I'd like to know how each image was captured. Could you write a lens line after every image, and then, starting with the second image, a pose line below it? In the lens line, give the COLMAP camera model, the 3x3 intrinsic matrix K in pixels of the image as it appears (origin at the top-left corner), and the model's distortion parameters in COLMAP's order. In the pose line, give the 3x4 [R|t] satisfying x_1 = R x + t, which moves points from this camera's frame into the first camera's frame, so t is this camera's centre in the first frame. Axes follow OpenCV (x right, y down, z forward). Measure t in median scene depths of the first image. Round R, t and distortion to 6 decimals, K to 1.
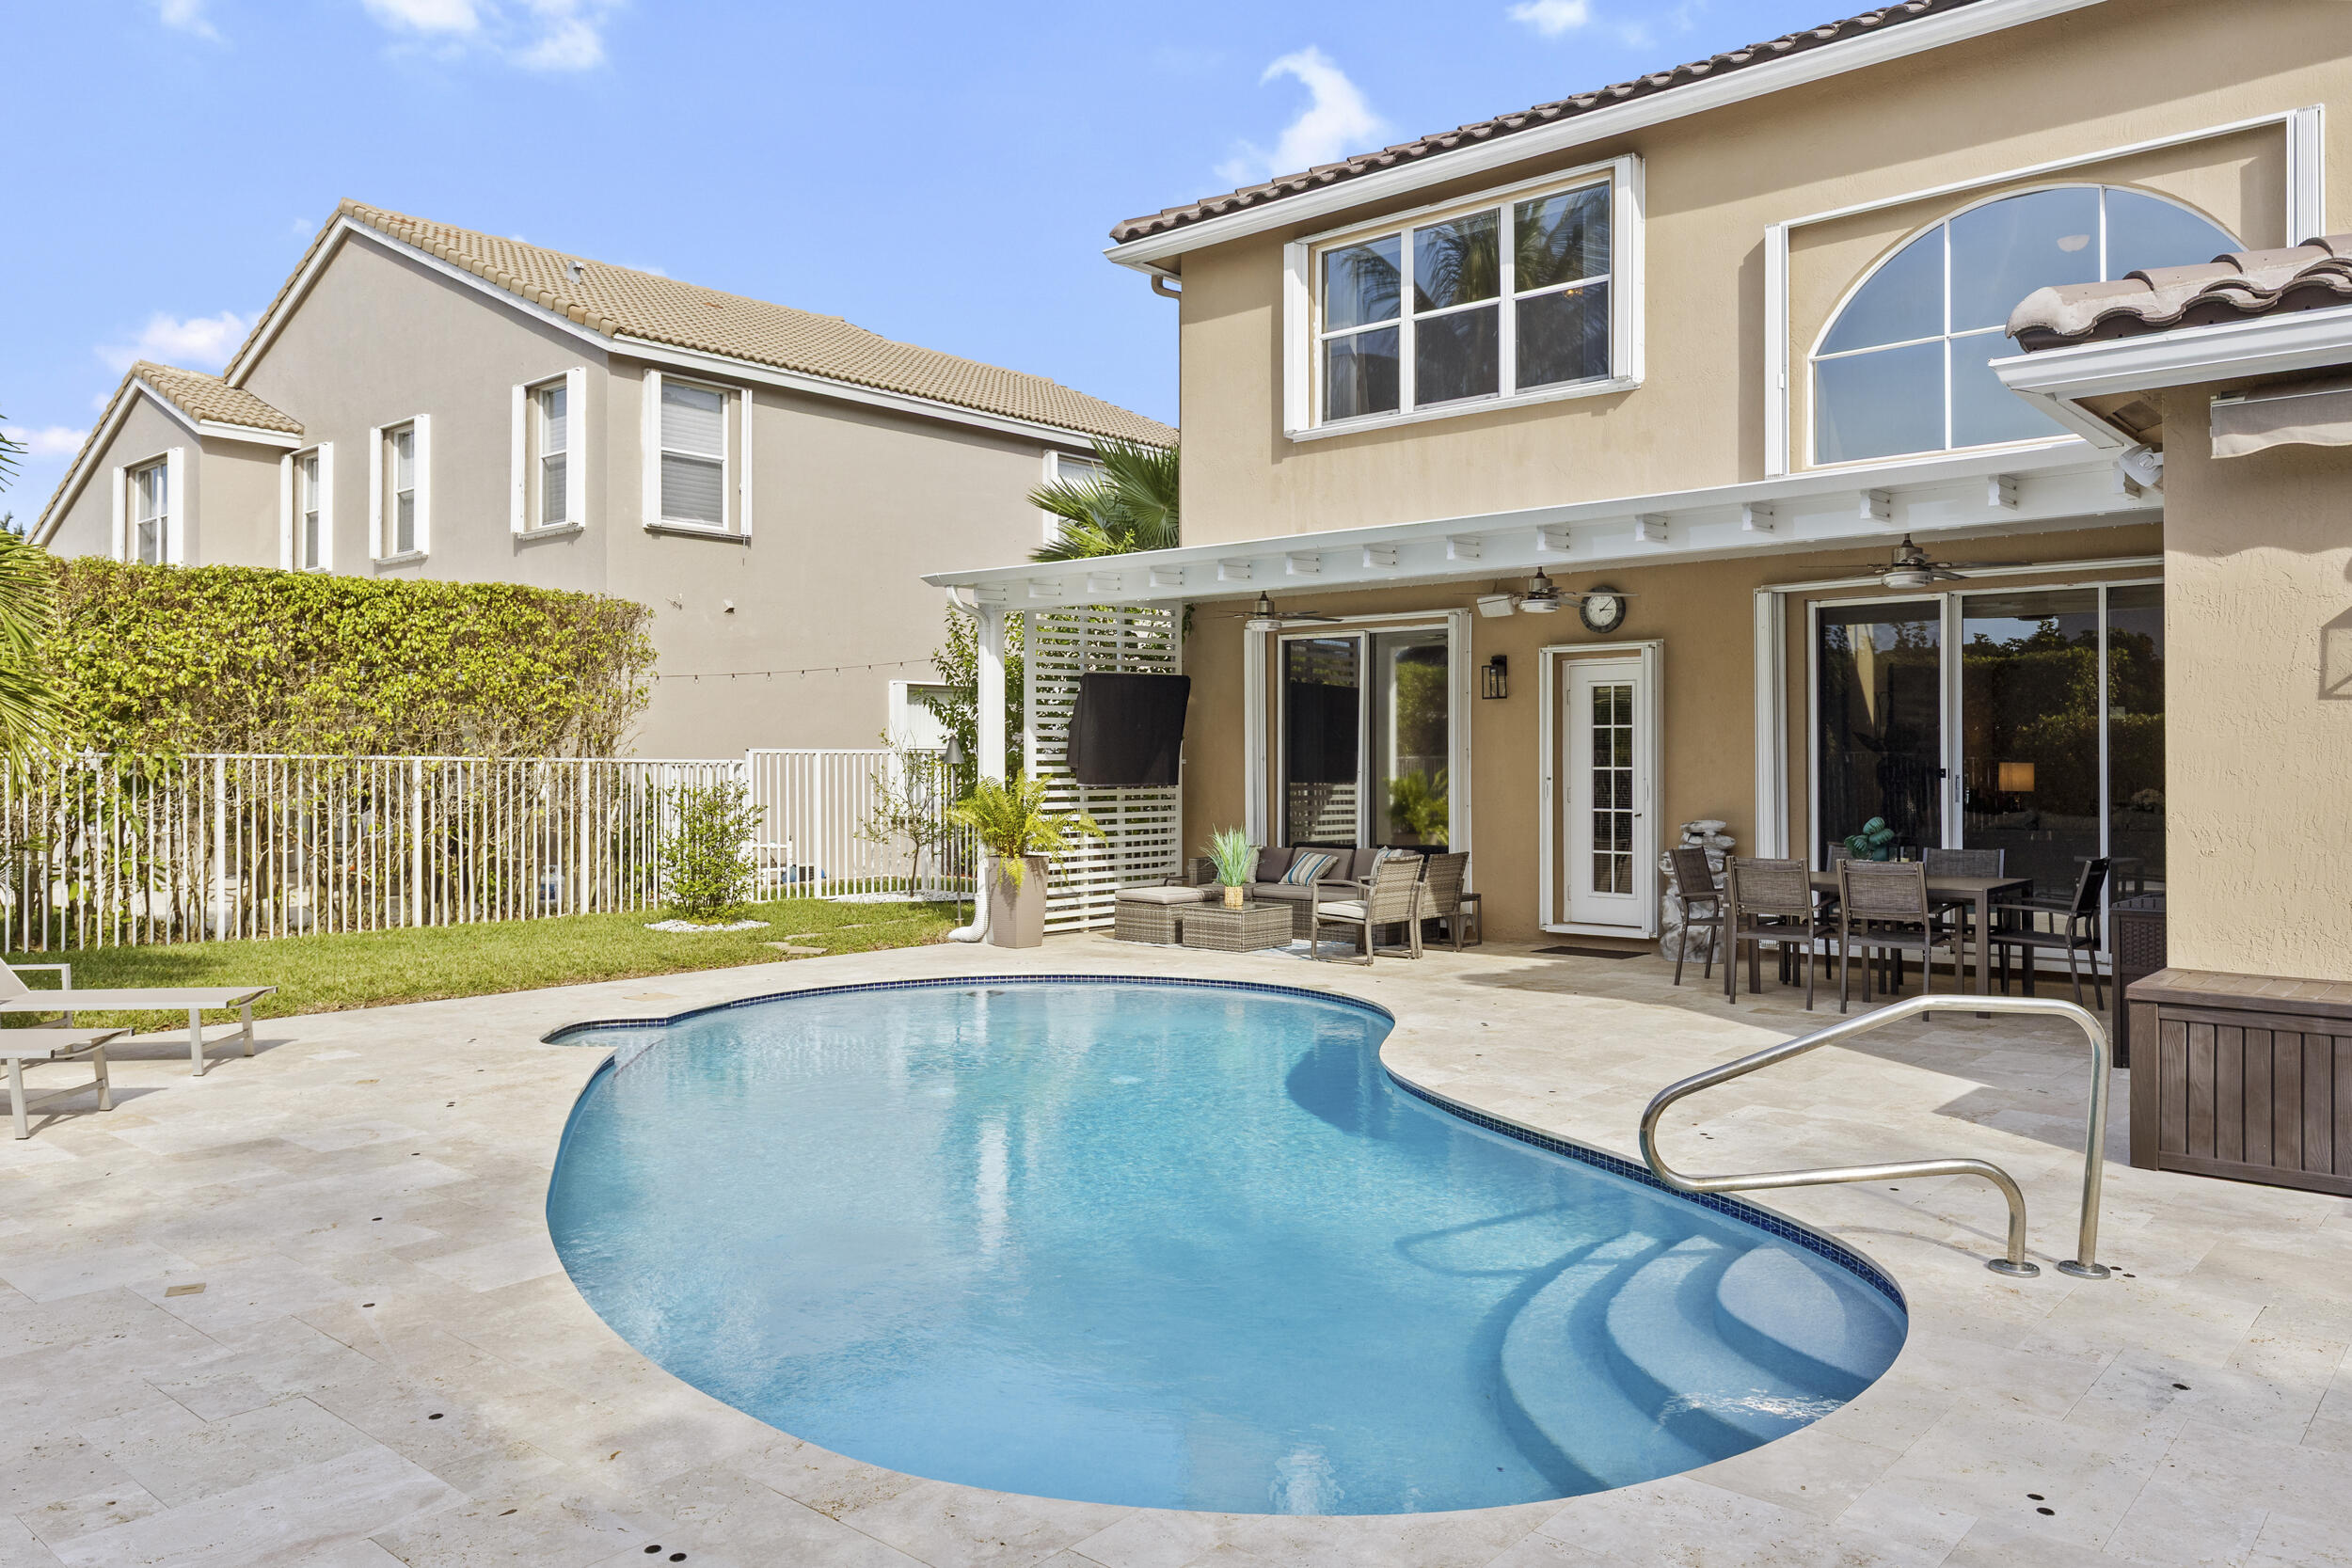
lens RADIAL K [[1667.9, 0, 1168.6], [0, 1667.9, 759.7], [0, 0, 1]] dist [0.006420, -0.005380]
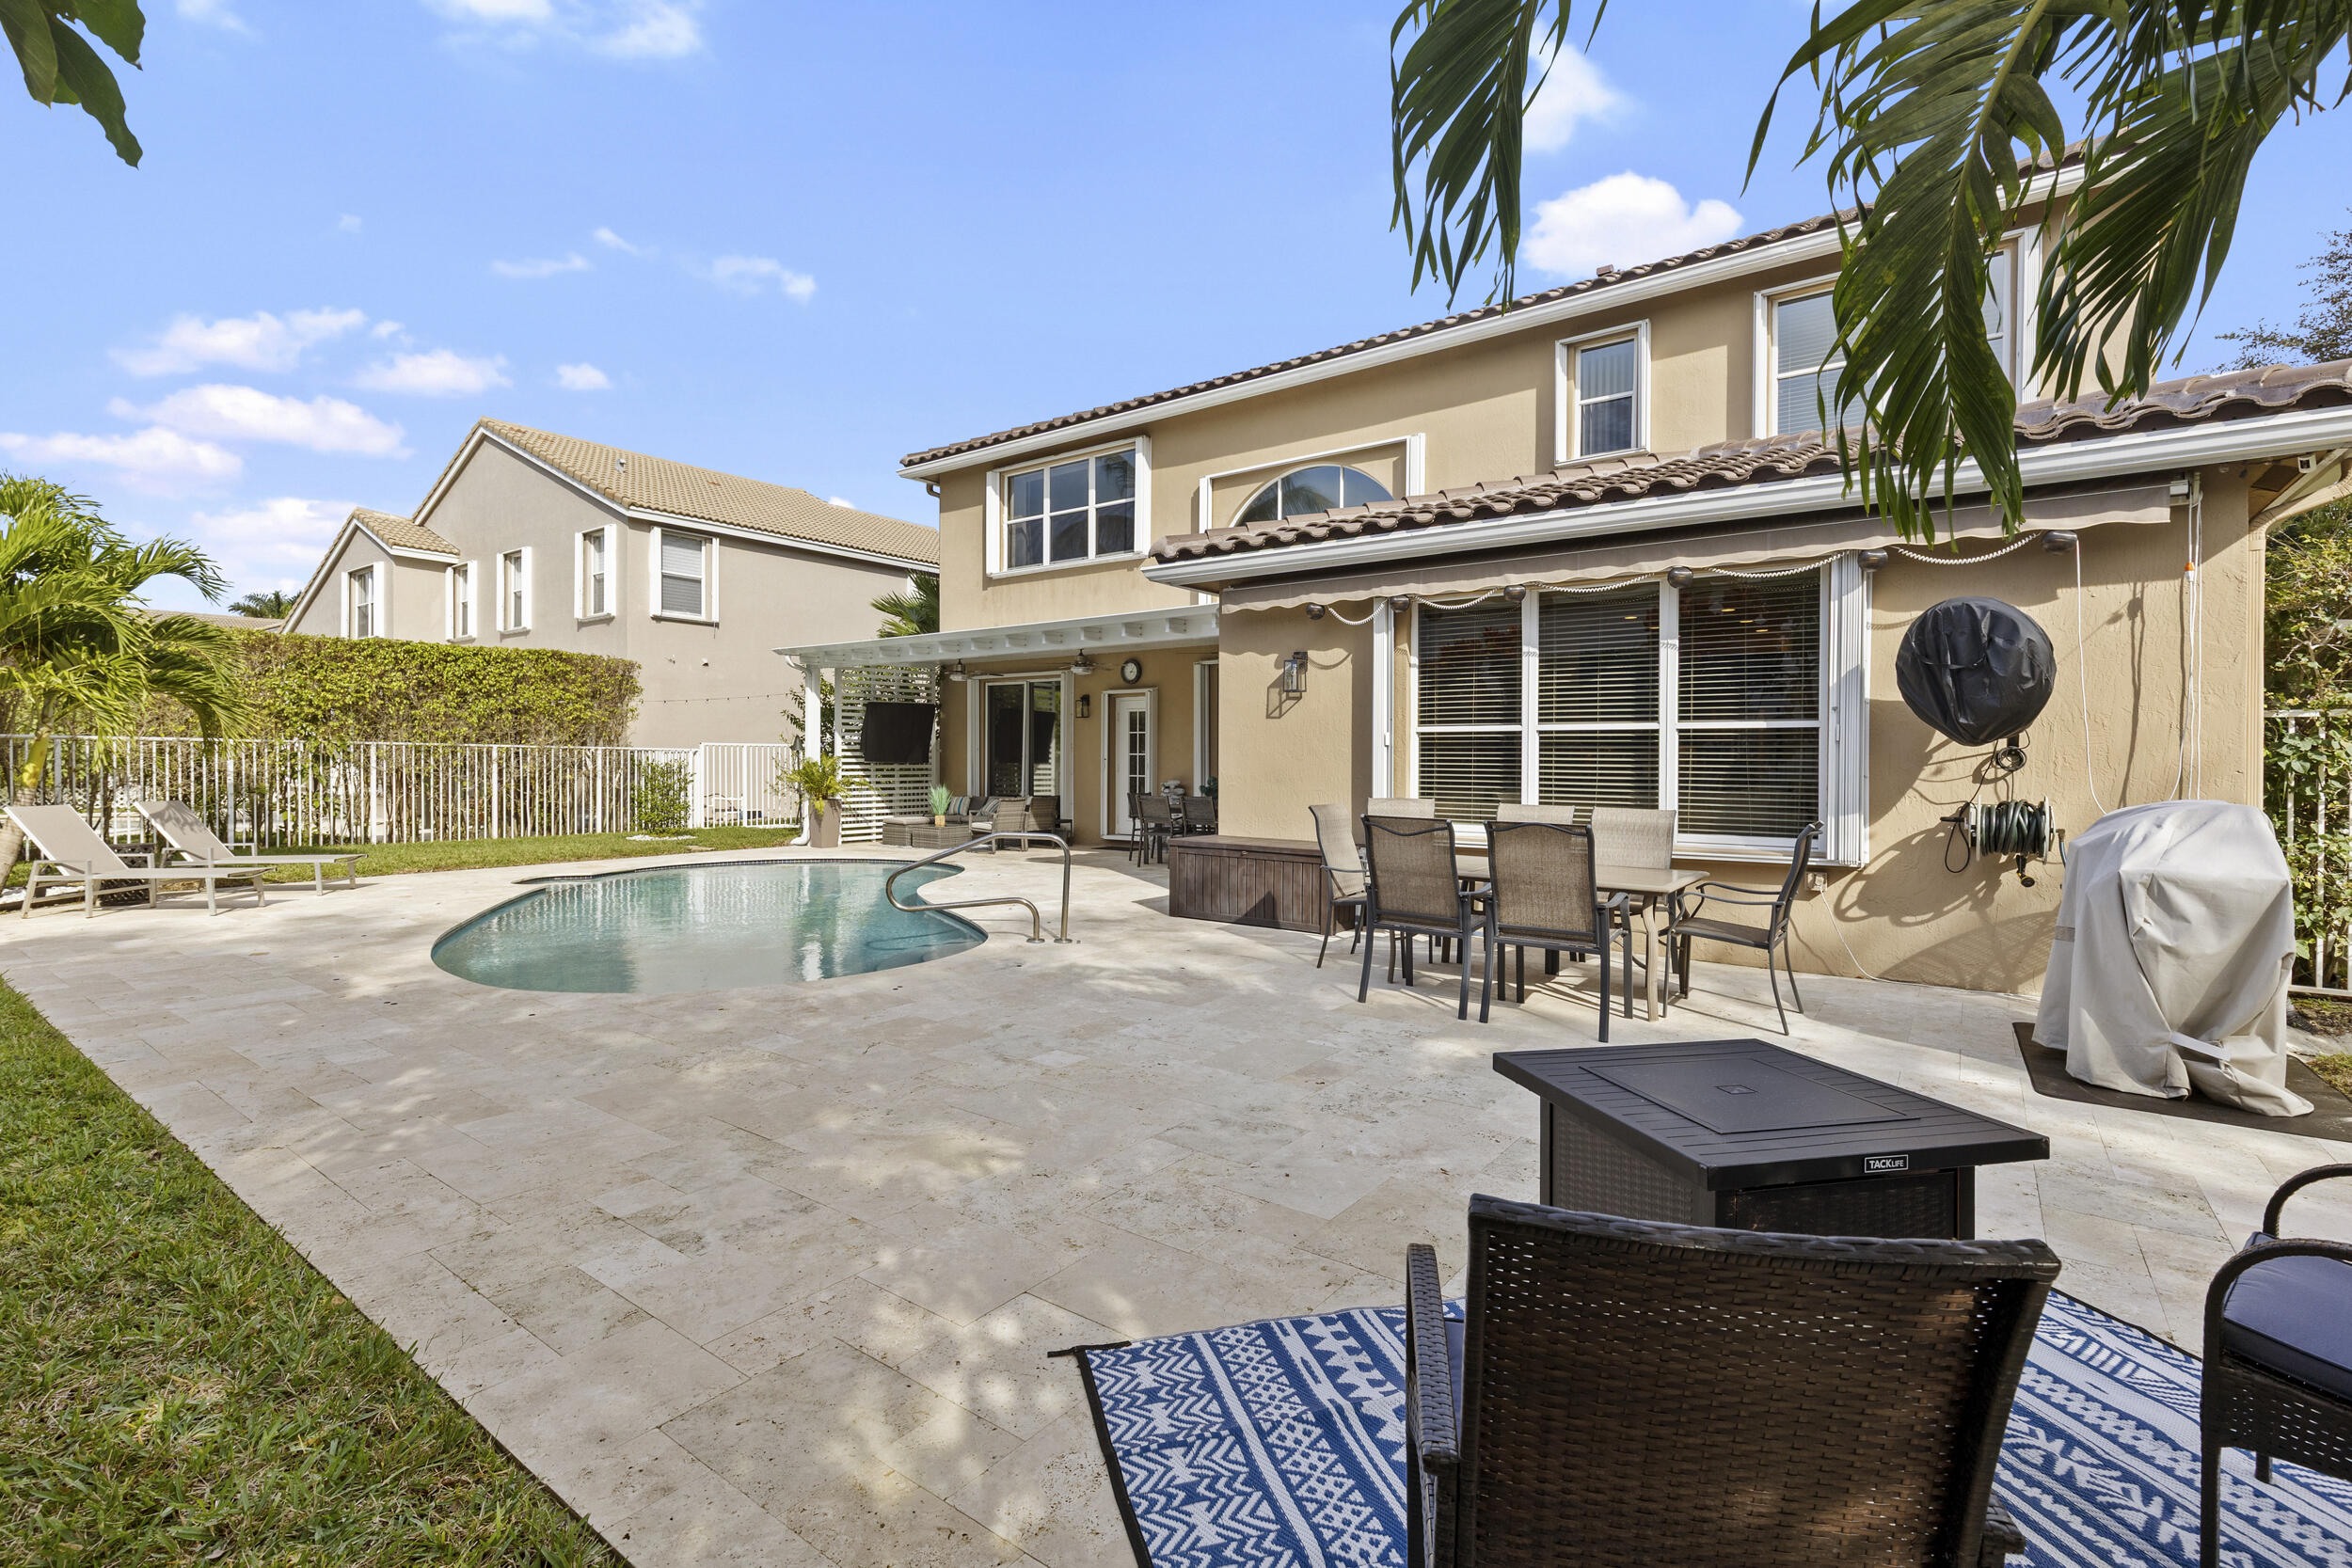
lens RADIAL K [[1067.8, 0, 1184.1], [0, 1067.8, 771.5], [0, 0, 1]] dist [0.013533, -0.003015]
pose [[0.997295, 0.004699, 0.073348, 0.206798], [-0.005584, 0.999914, 0.011862, 0.009249], [-0.073286, -0.012239, 0.997236, -0.211844]]
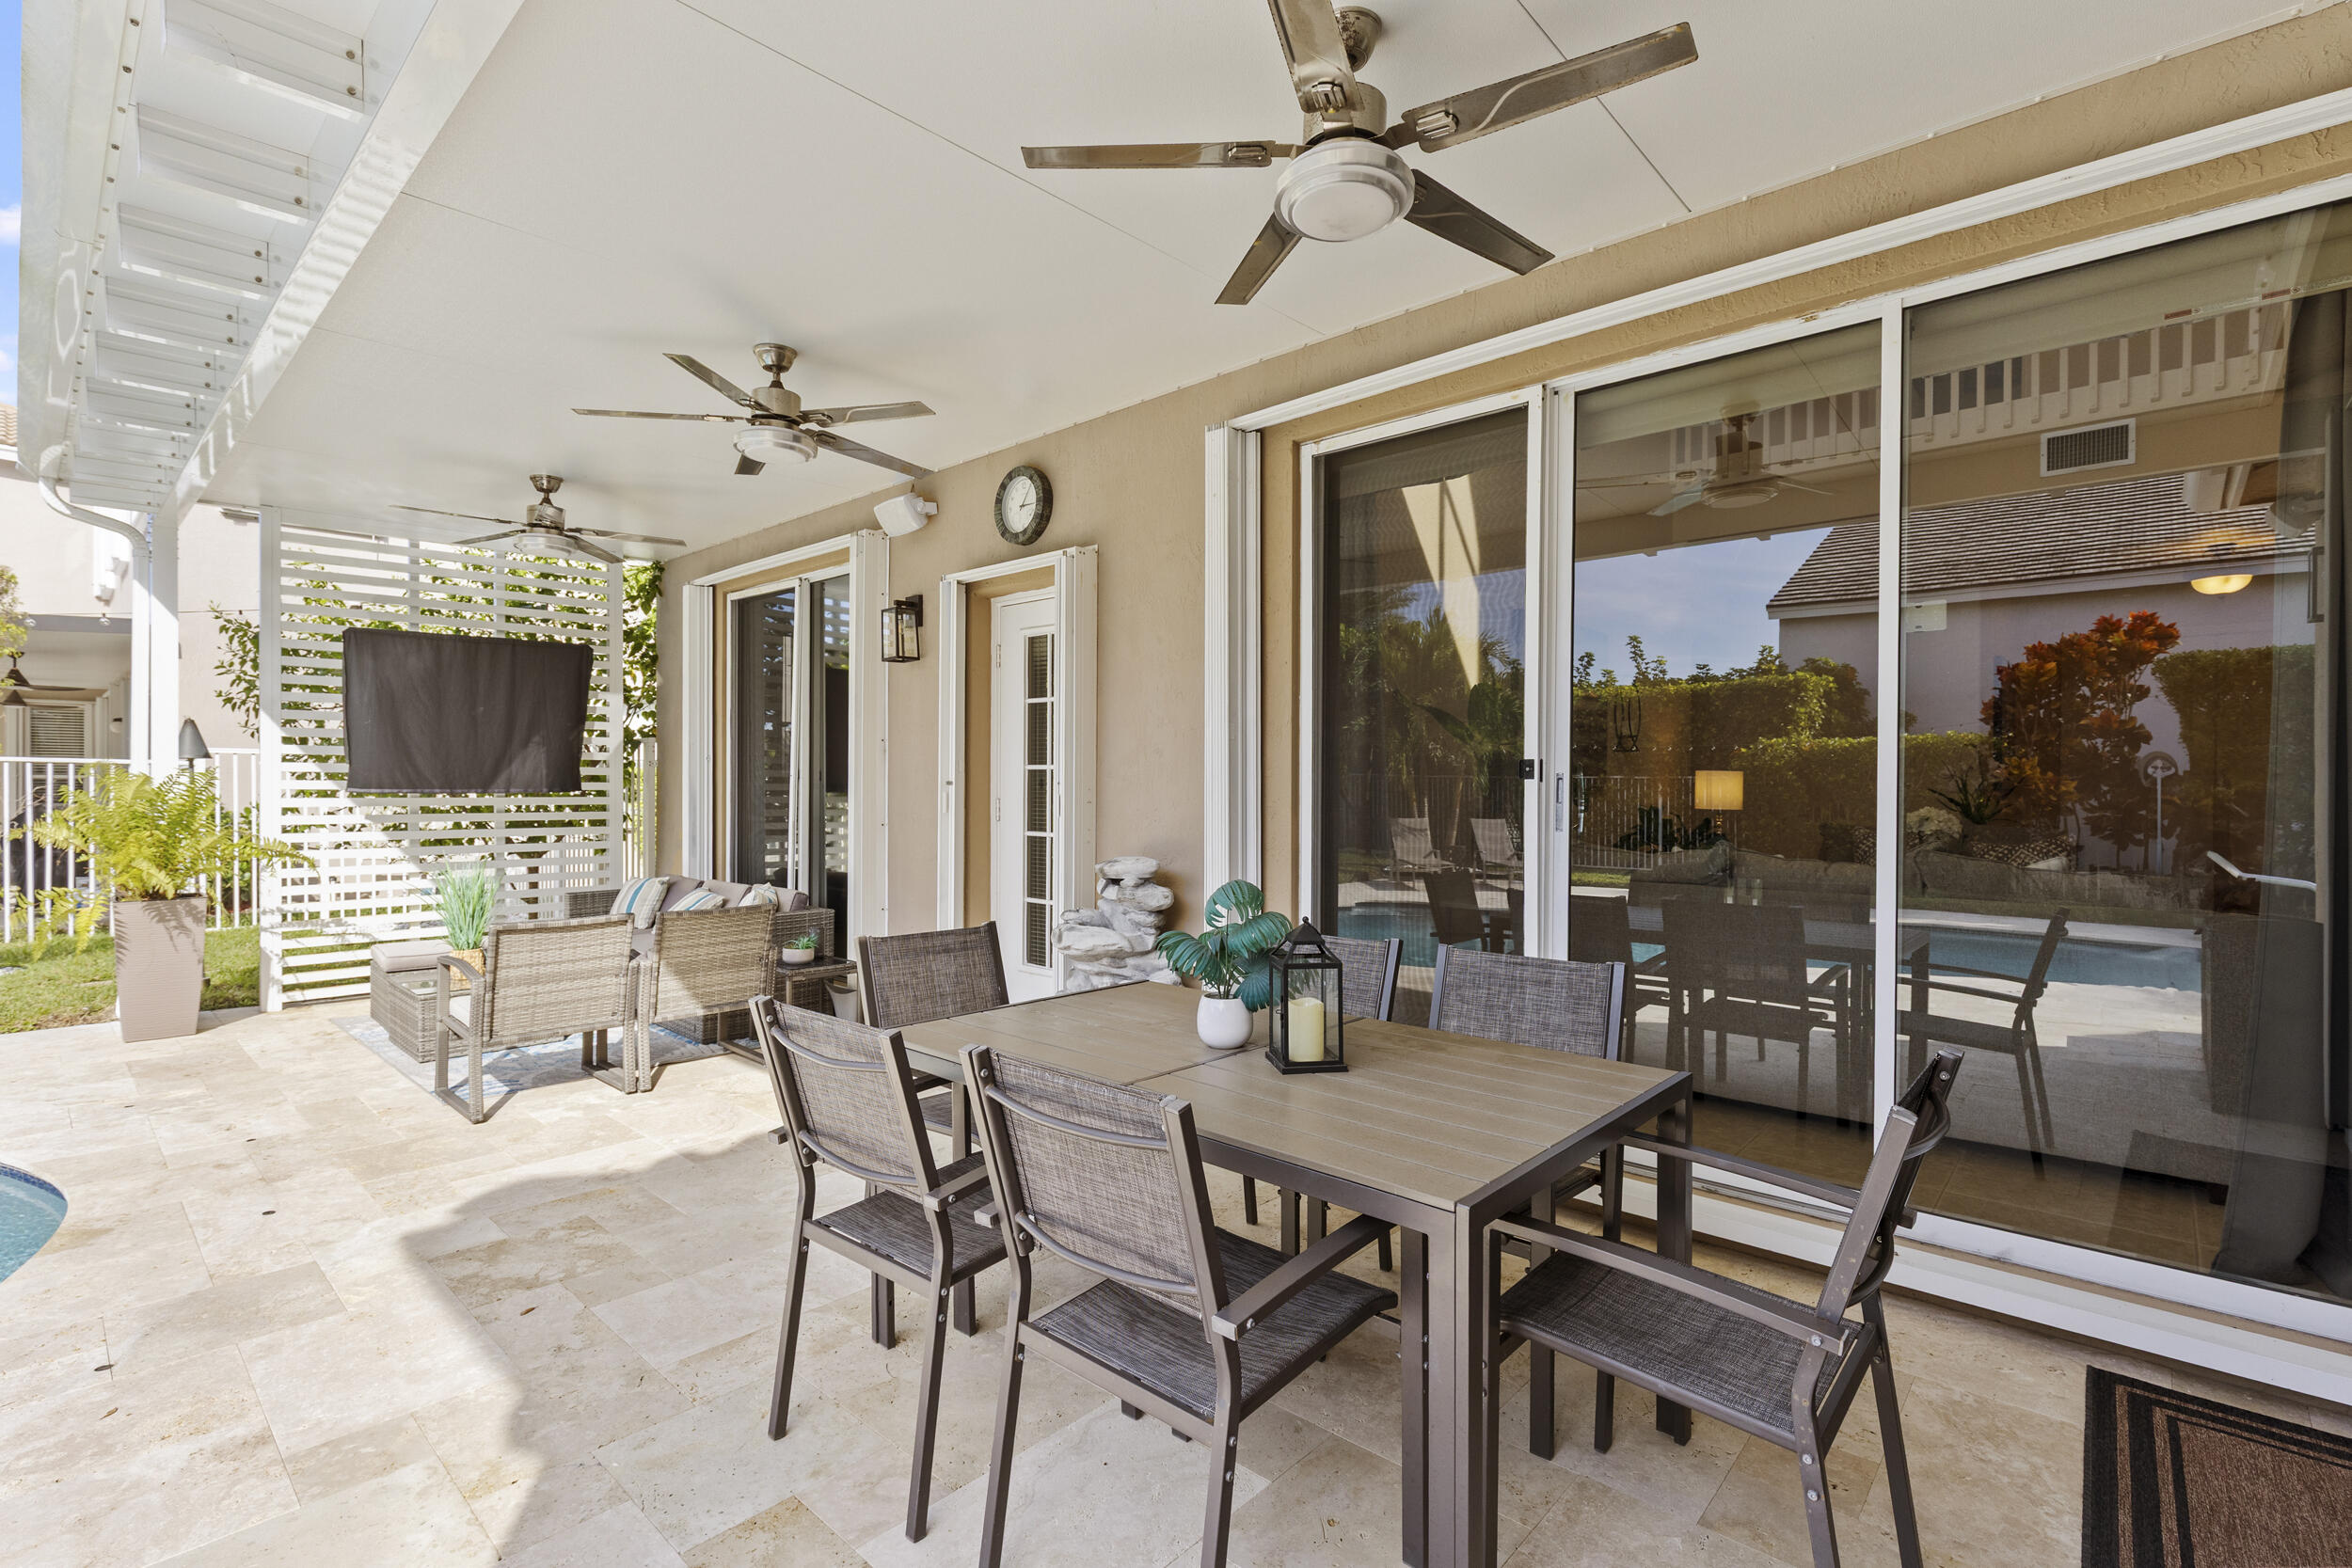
lens RADIAL K [[1067.8, 0, 1177.4], [0, 1067.8, 801.0], [0, 0, 1]] dist [0.013533, -0.003015]
pose [[0.999718, 0.009862, -0.021591, 0.291306], [-0.009637, 0.999898, 0.010508, 0.011733], [0.021693, -0.010297, 0.999712, 0.544949]]
